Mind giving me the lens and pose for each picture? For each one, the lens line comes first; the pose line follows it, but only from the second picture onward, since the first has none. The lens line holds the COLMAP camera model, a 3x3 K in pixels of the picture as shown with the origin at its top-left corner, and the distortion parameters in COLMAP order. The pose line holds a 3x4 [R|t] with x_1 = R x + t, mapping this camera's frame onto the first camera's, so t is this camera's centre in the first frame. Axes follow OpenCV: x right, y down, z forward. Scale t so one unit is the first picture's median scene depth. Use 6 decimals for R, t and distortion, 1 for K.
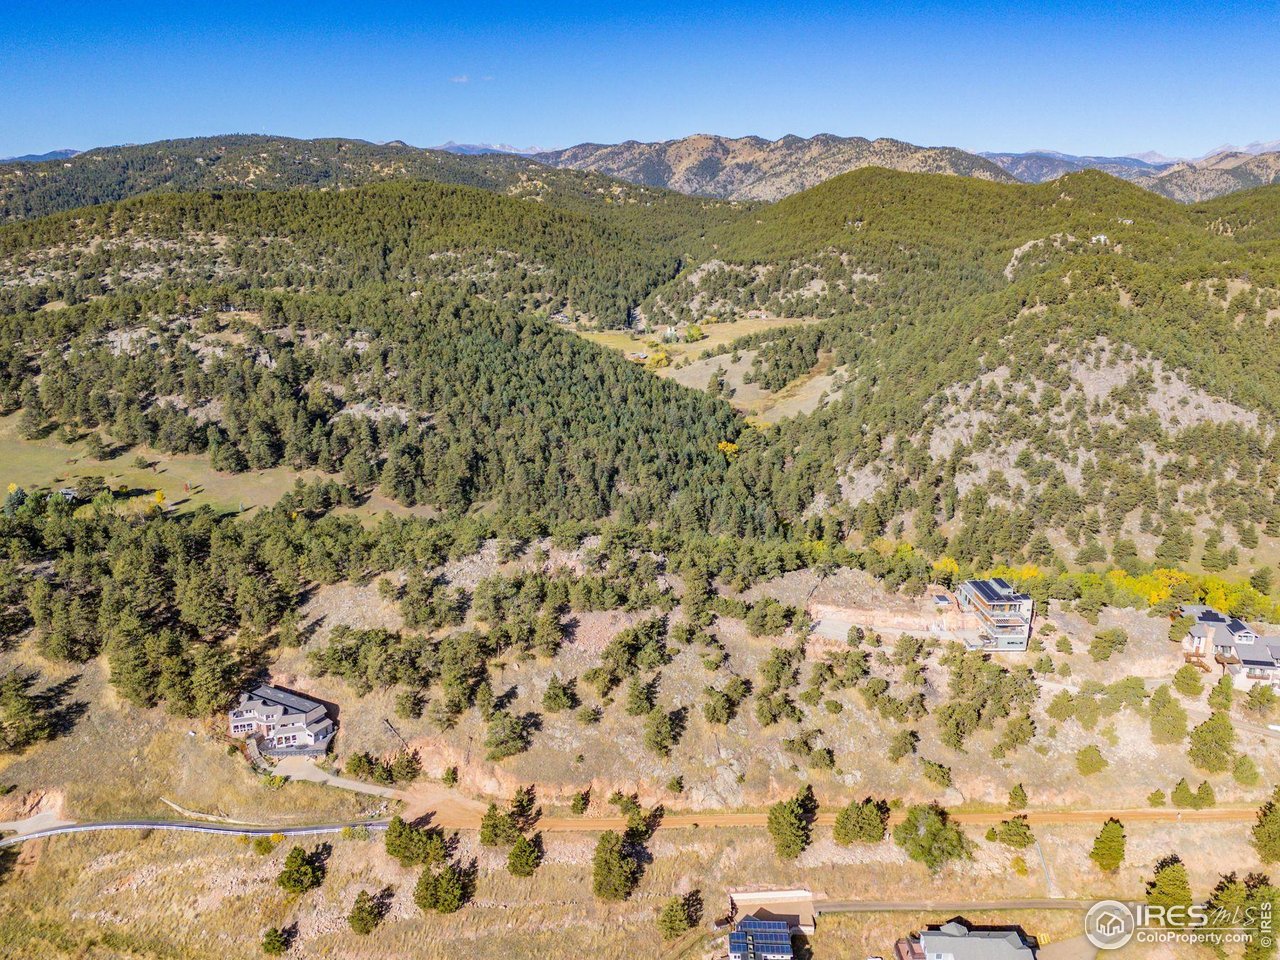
lens RADIAL K [[921.2, 0, 640.0], [0, 921.2, 480.0], [0, 0, 1]] dist [0.081291, -0.089023]
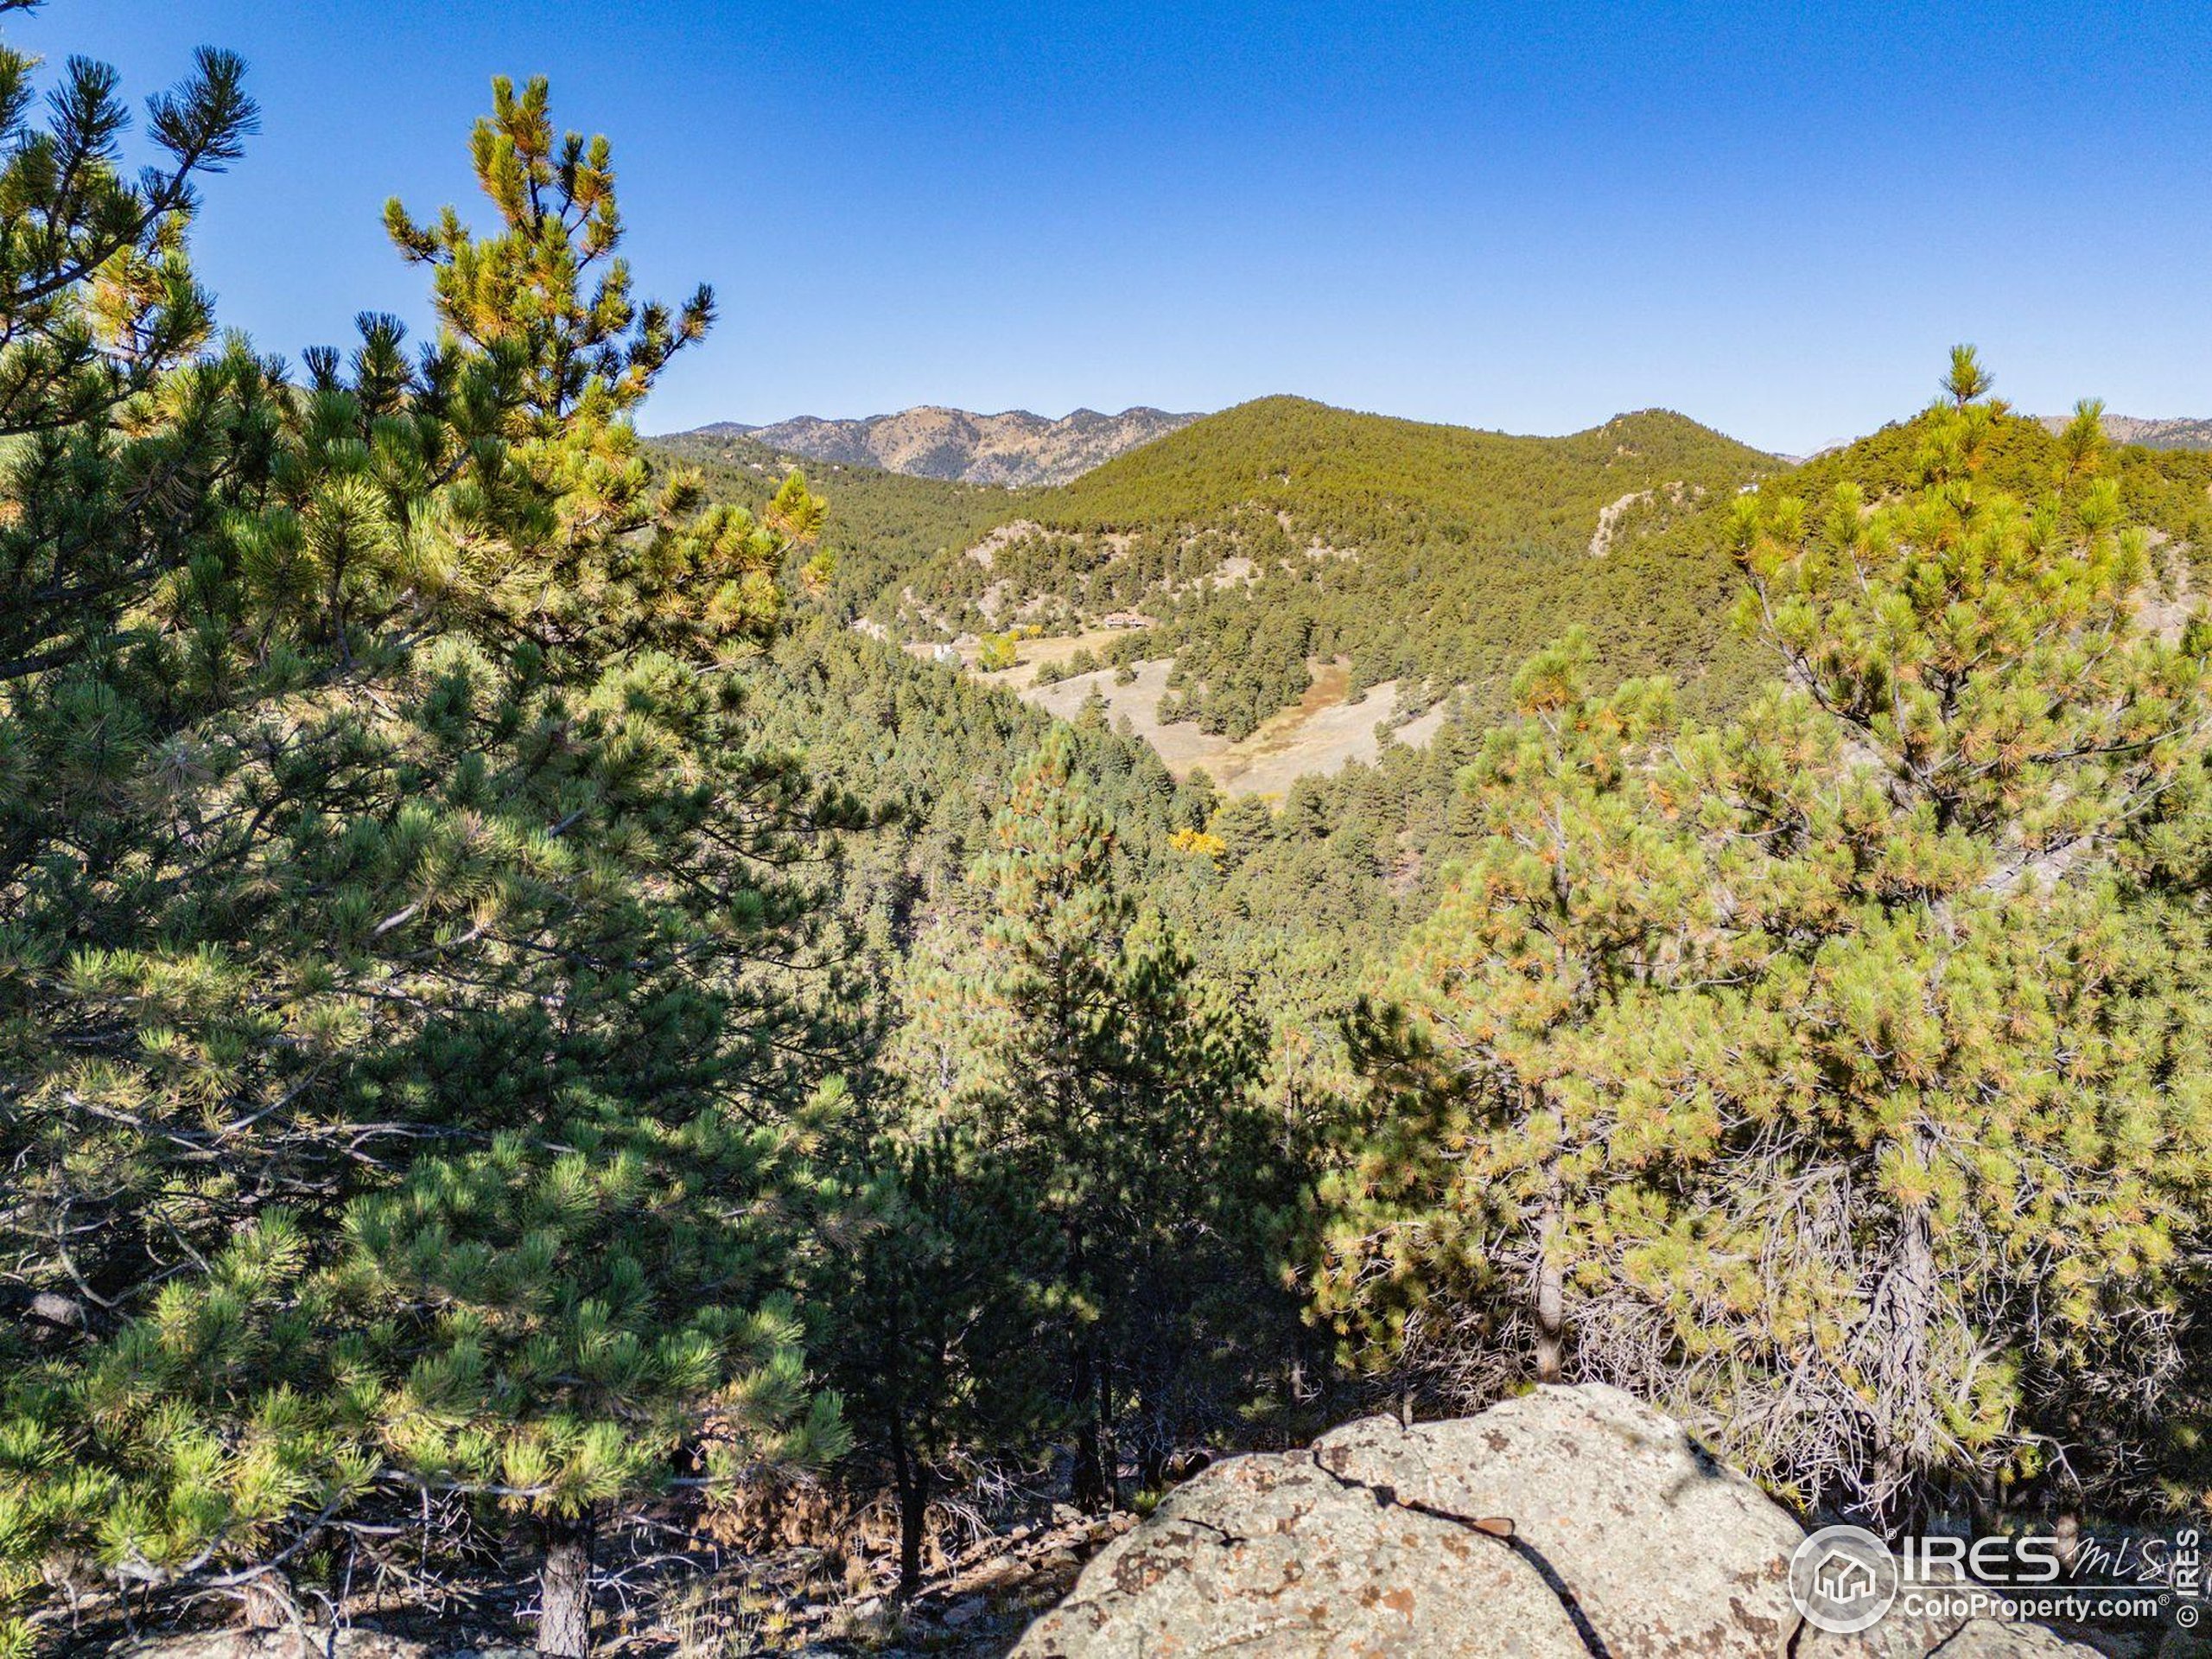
lens RADIAL K [[1592.0, 0, 1106.0], [0, 1592.0, 829.5], [0, 0, 1]] dist [0.081291, -0.089023]
pose [[0.984579, -0.026641, 0.172899, -0.022892], [0.046450, 0.992672, -0.111555, 0.013146], [-0.168660, 0.117866, 0.978602, 0.216538]]
